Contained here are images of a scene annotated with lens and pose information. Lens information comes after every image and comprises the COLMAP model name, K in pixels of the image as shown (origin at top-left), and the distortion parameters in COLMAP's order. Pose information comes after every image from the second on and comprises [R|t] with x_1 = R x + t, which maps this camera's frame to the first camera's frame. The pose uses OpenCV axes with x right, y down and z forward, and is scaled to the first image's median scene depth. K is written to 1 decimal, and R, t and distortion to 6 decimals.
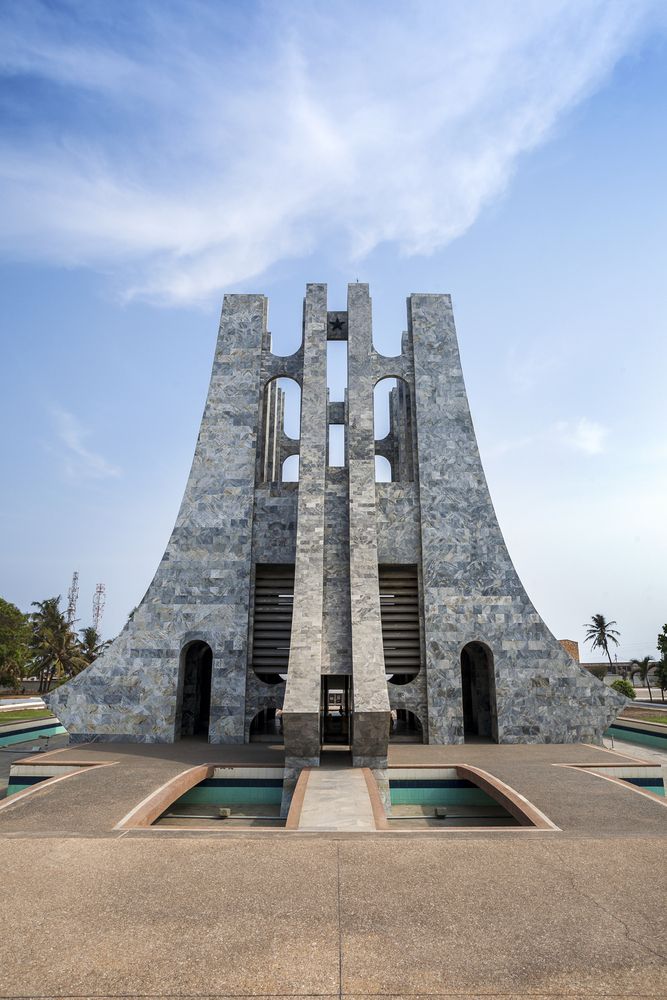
lens RADIAL K [[577.8, 0, 335.0], [0, 577.8, 499.3], [0, 0, 1]] dist [-0.049075, 0.002164]
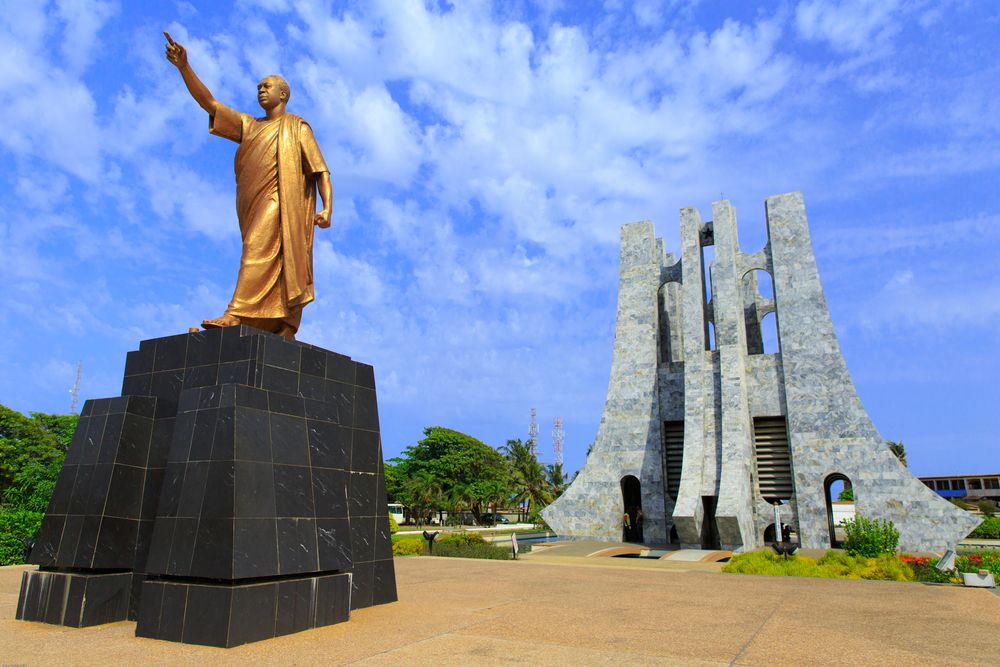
lens RADIAL K [[673.5, 0, 495.7], [0, 673.5, 330.2], [0, 0, 1]] dist [0.008419, -0.006225]
pose [[0.889033, -0.112029, -0.443926, 0.266141], [0.125628, 0.992077, 0.001229, -0.172387], [0.440271, -0.056862, 0.896063, -0.691926]]
